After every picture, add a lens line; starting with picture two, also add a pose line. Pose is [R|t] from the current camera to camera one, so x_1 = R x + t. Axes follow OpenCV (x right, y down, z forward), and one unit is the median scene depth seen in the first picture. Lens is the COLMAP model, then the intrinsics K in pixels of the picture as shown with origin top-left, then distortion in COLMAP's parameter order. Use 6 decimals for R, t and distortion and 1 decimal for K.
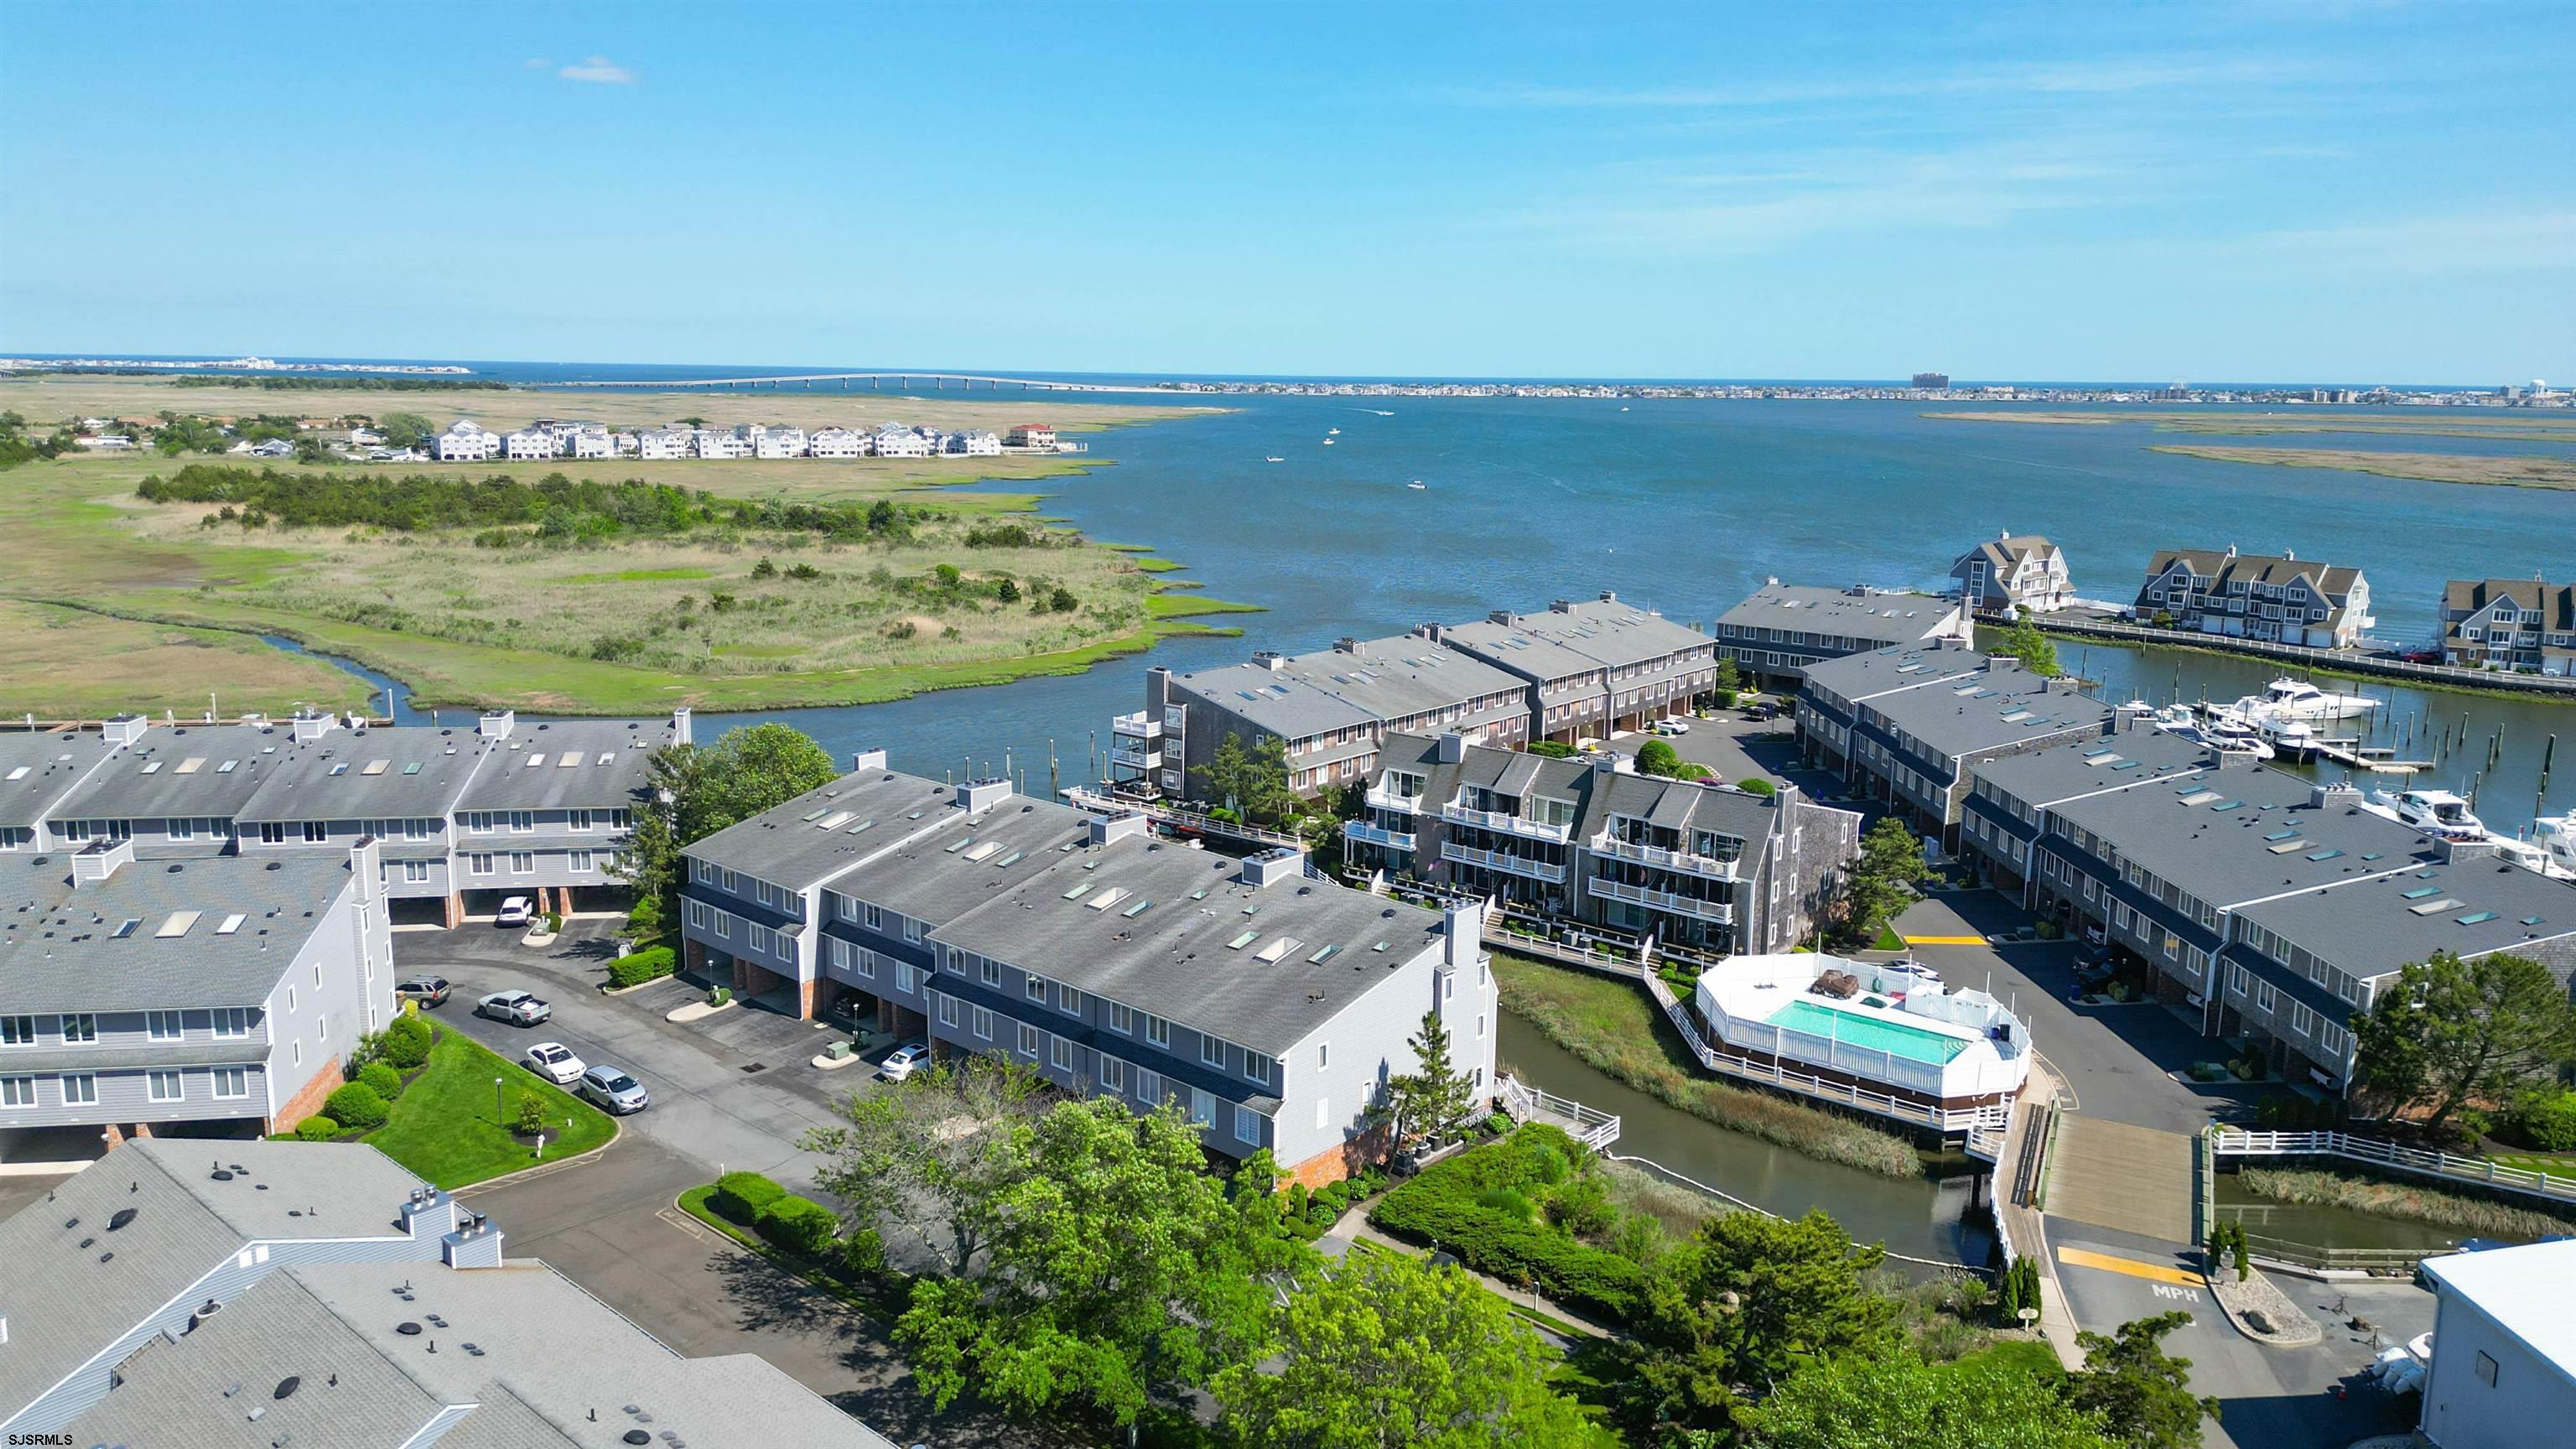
lens RADIAL K [[1799.1, 0, 1278.8], [0, 1799.1, 719.4], [0, 0, 1]] dist [0.084658, -0.087655]
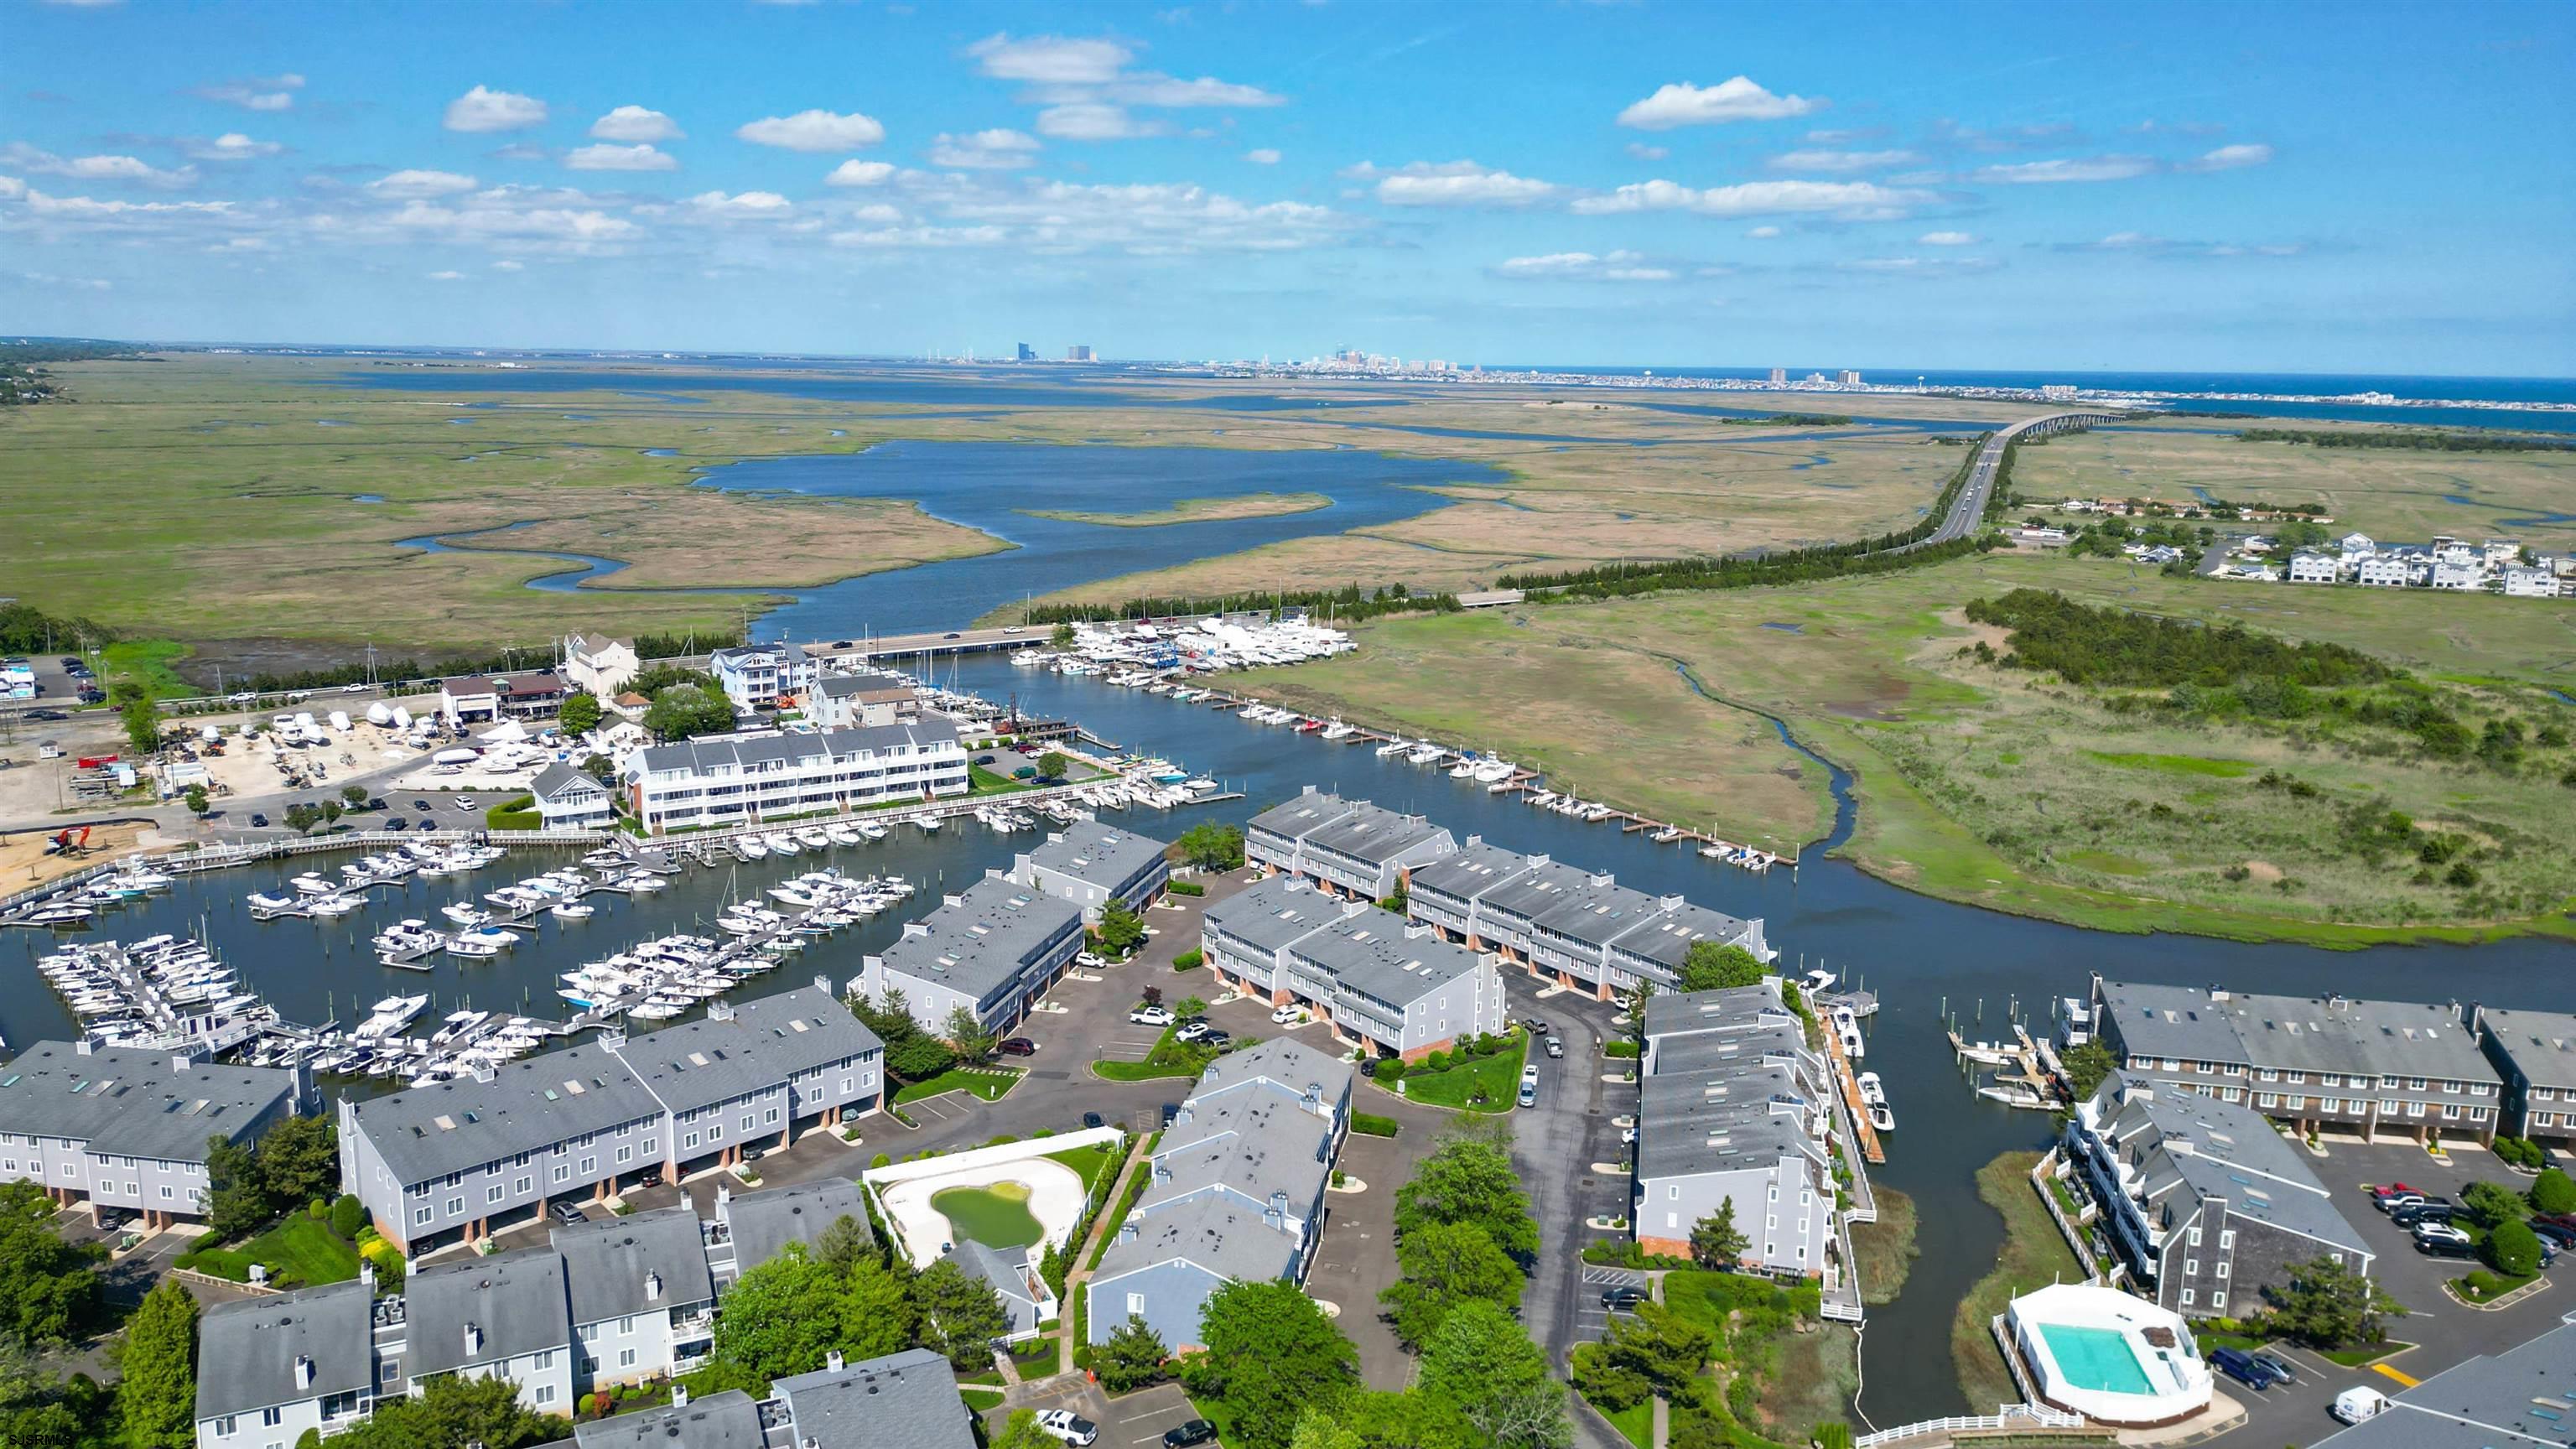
lens RADIAL K [[1799.1, 0, 1278.8], [0, 1799.1, 719.4], [0, 0, 1]] dist [0.084658, -0.087655]
pose [[0.498832, 0.167581, -0.850343, 0.499212], [-0.175444, 0.980341, 0.090281, -0.151750], [0.848756, 0.104152, 0.518426, -0.170837]]
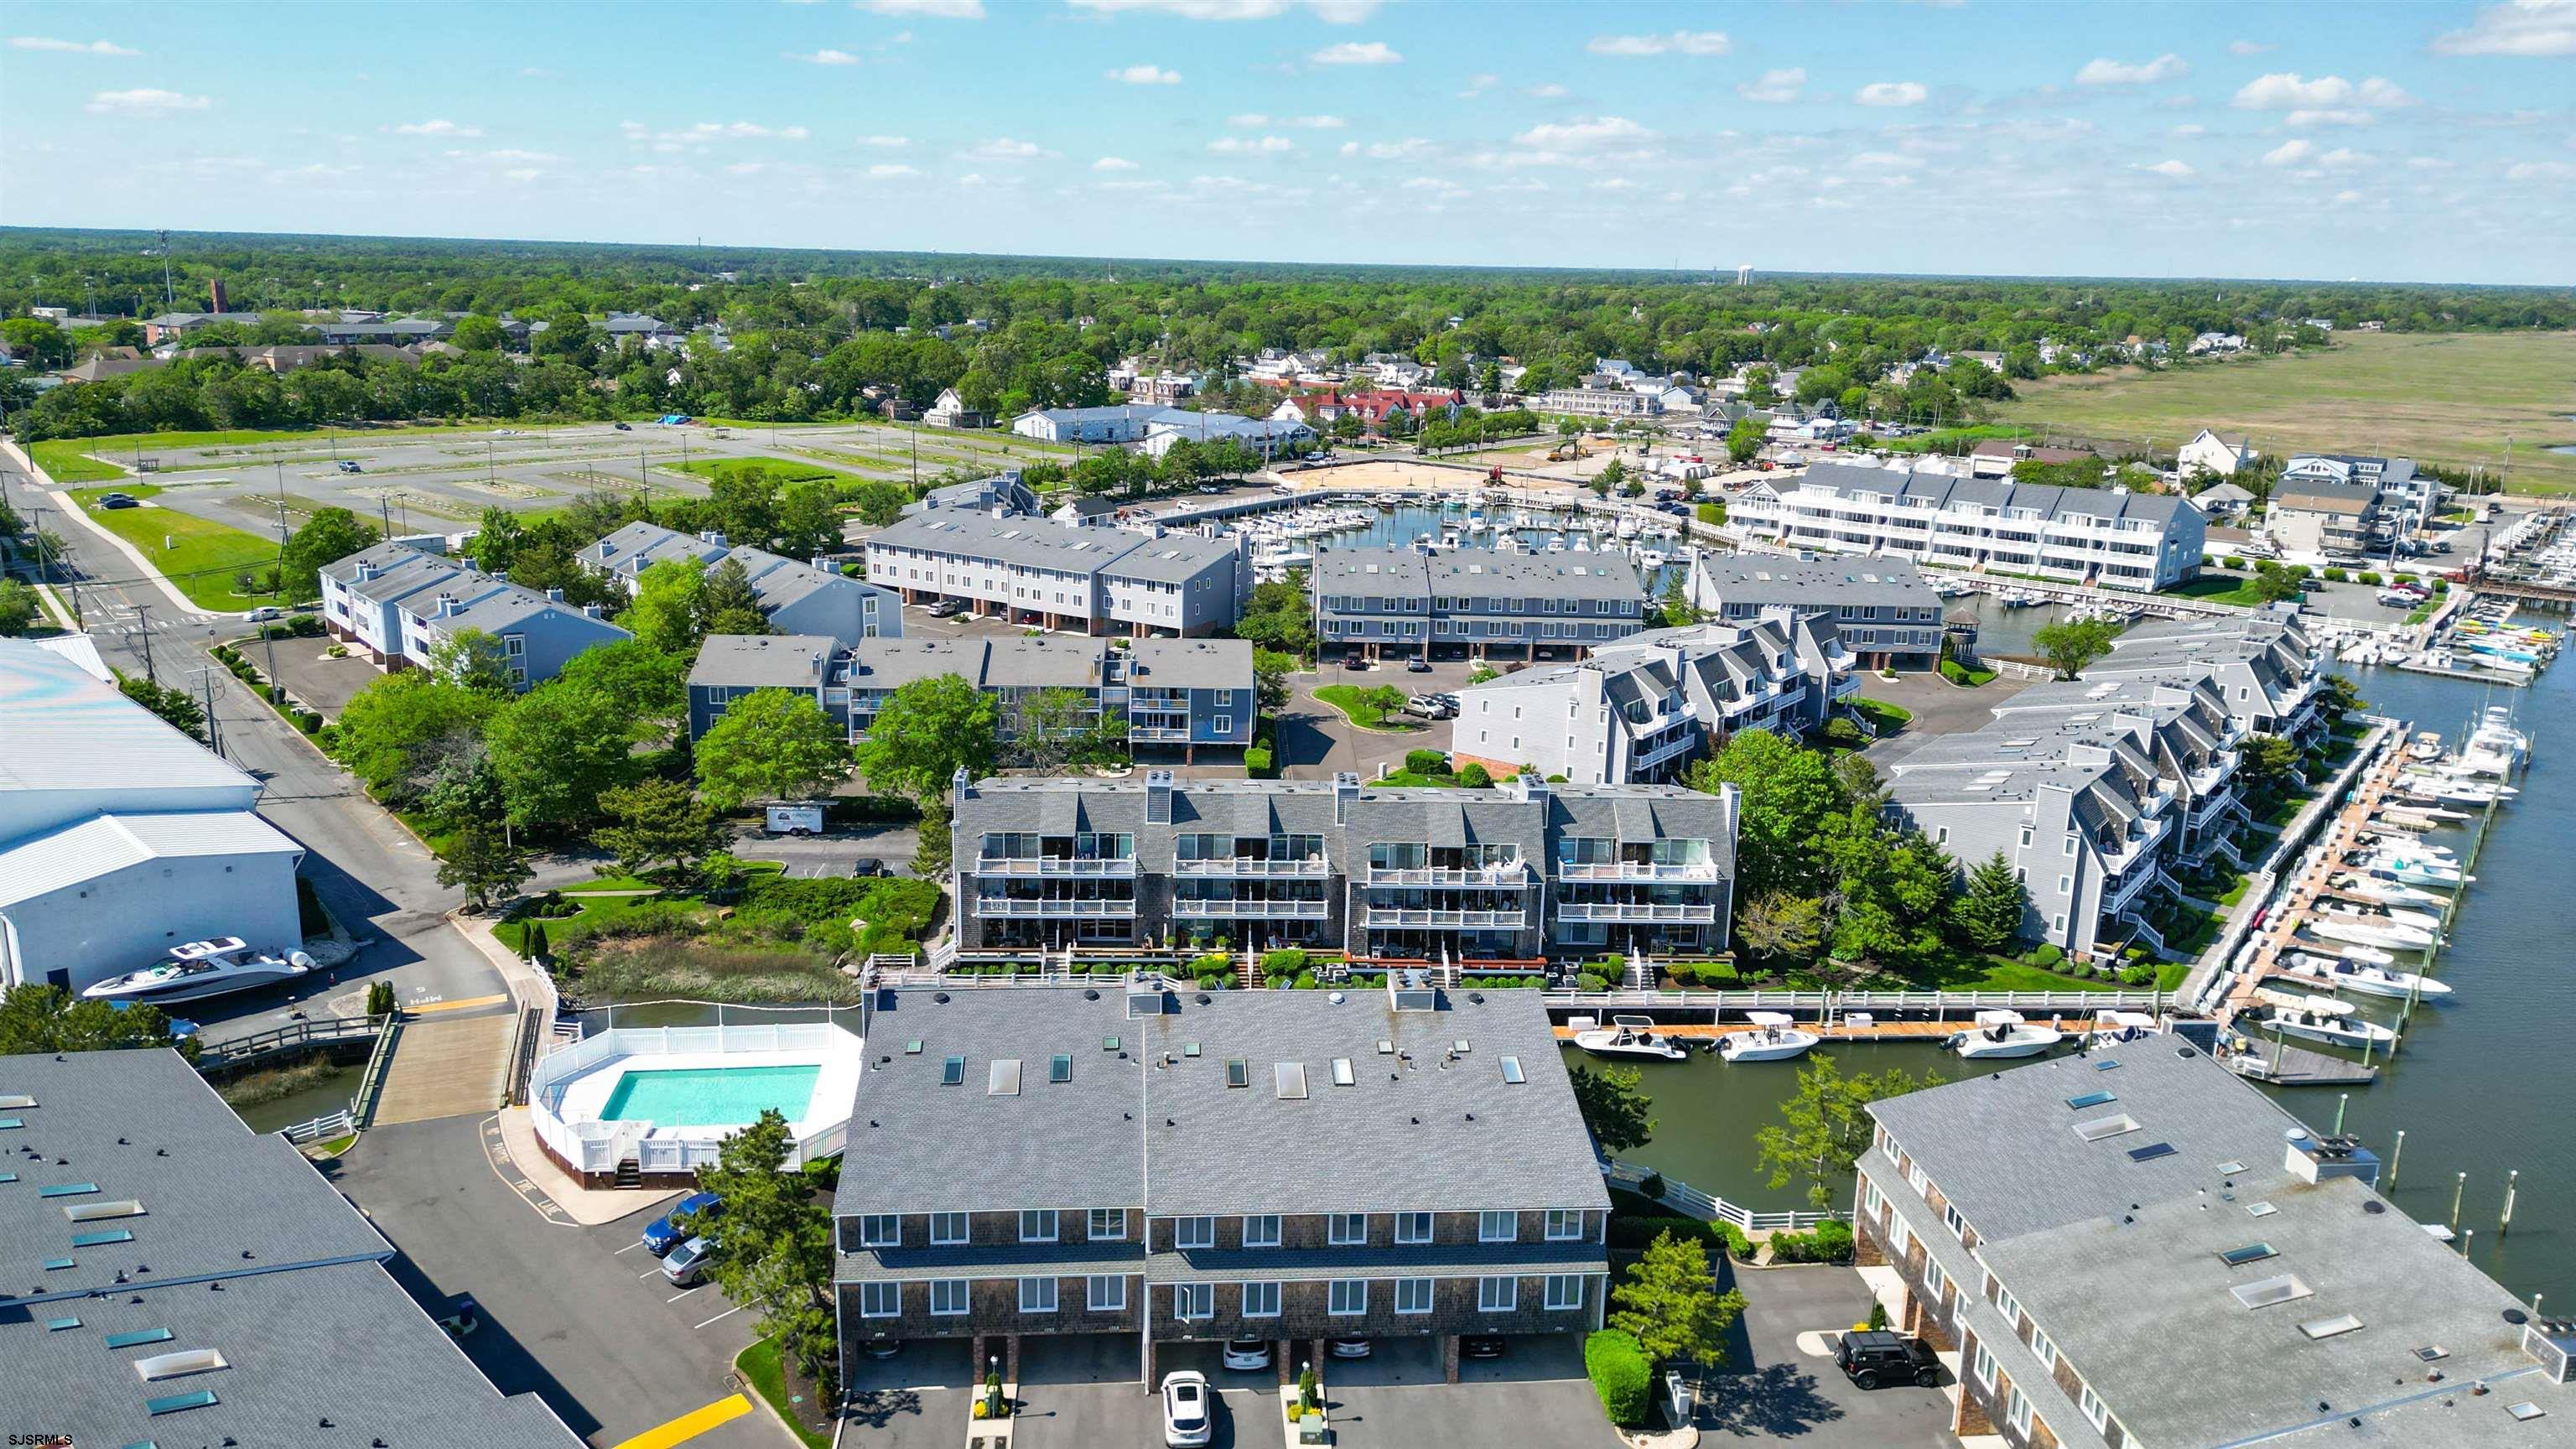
lens RADIAL K [[1786.1, 0, 1273.3], [0, 1786.1, 767.6], [0, 0, 1]] dist [0.079733, -0.086836]
pose [[-0.711343, 0.164218, -0.683391, 0.304590], [-0.166688, 0.905164, 0.391016, -0.164182], [0.682792, 0.392059, -0.616509, 0.718920]]
